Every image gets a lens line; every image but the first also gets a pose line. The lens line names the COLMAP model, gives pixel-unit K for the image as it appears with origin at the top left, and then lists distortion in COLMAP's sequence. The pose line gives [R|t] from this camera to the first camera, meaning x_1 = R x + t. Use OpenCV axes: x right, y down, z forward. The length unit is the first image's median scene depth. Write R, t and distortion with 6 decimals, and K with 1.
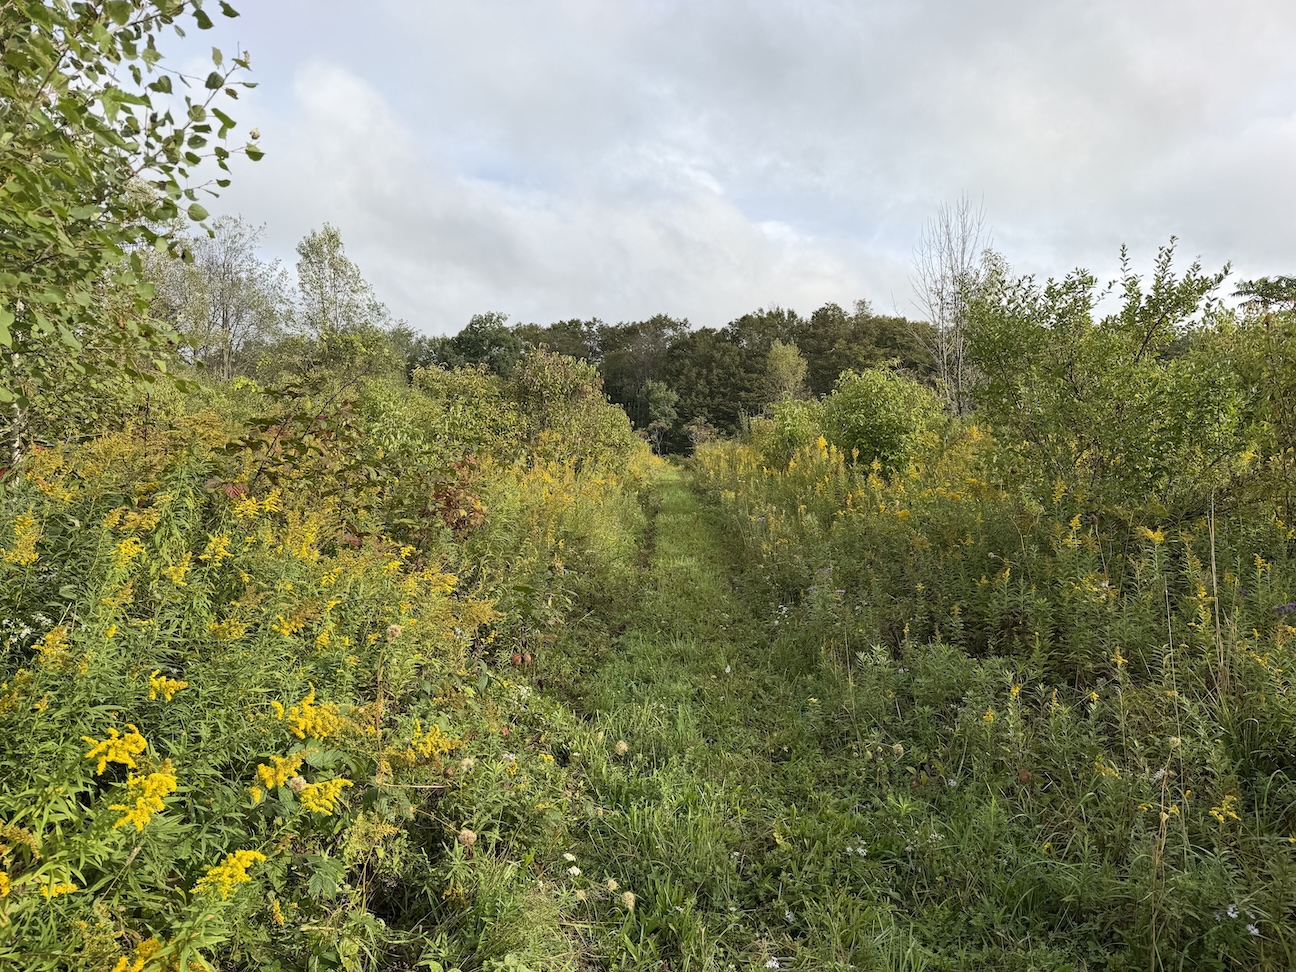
lens RADIAL K [[903.1, 0, 648.7], [0, 903.1, 492.0], [0, 0, 1]] dist [0.060579, -0.057243]
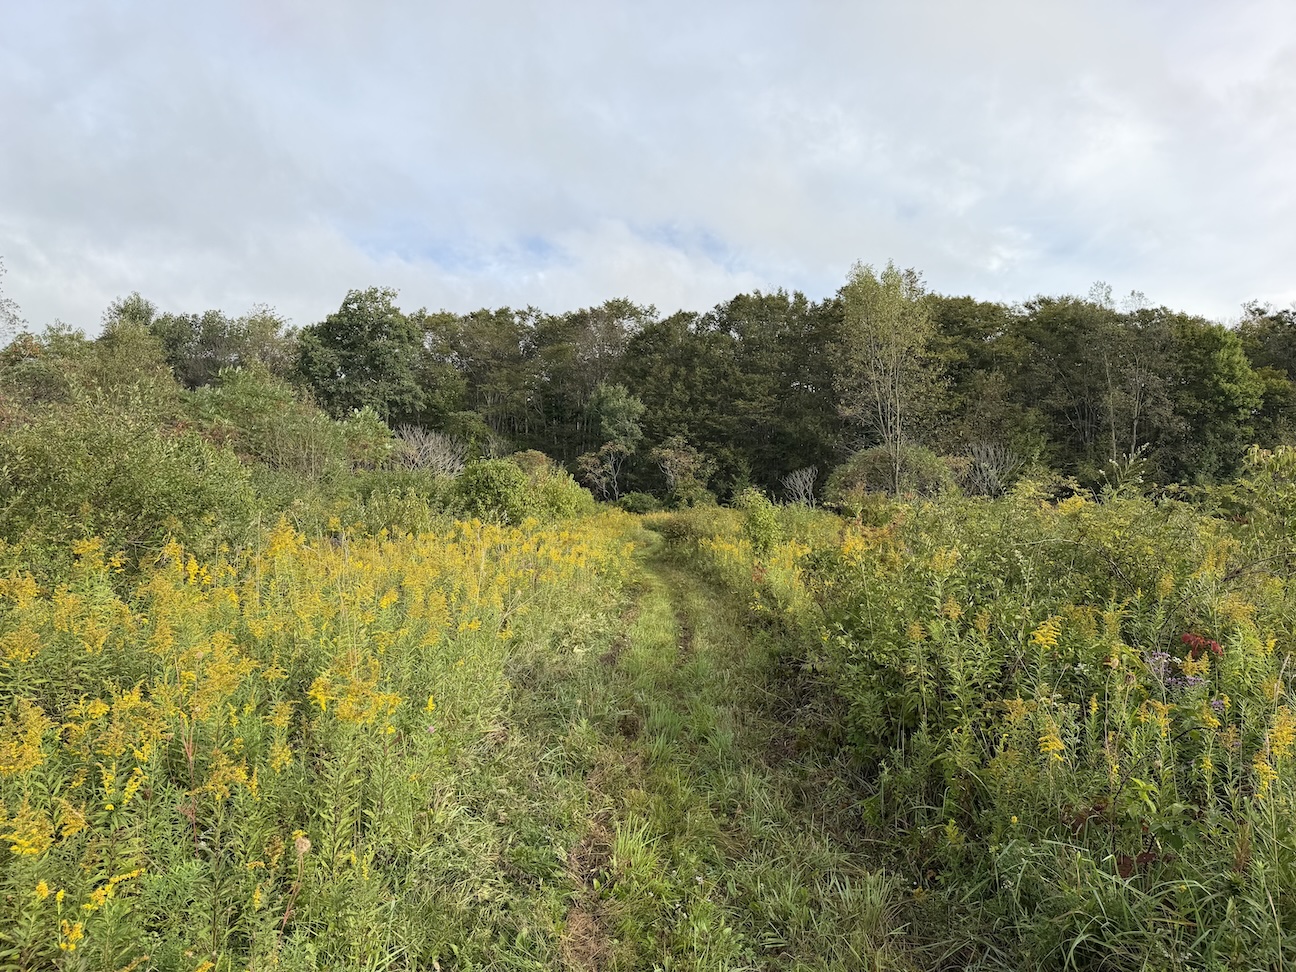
lens RADIAL K [[893.4, 0, 648.0], [0, 893.4, 485.9], [0, 0, 1]] dist [0.008963, 0.002140]
pose [[0.998942, 0.001951, 0.045952, 0.004485], [-0.000217, 0.999289, -0.037703, -0.019866], [-0.045993, 0.037653, 0.998232, 0.313838]]
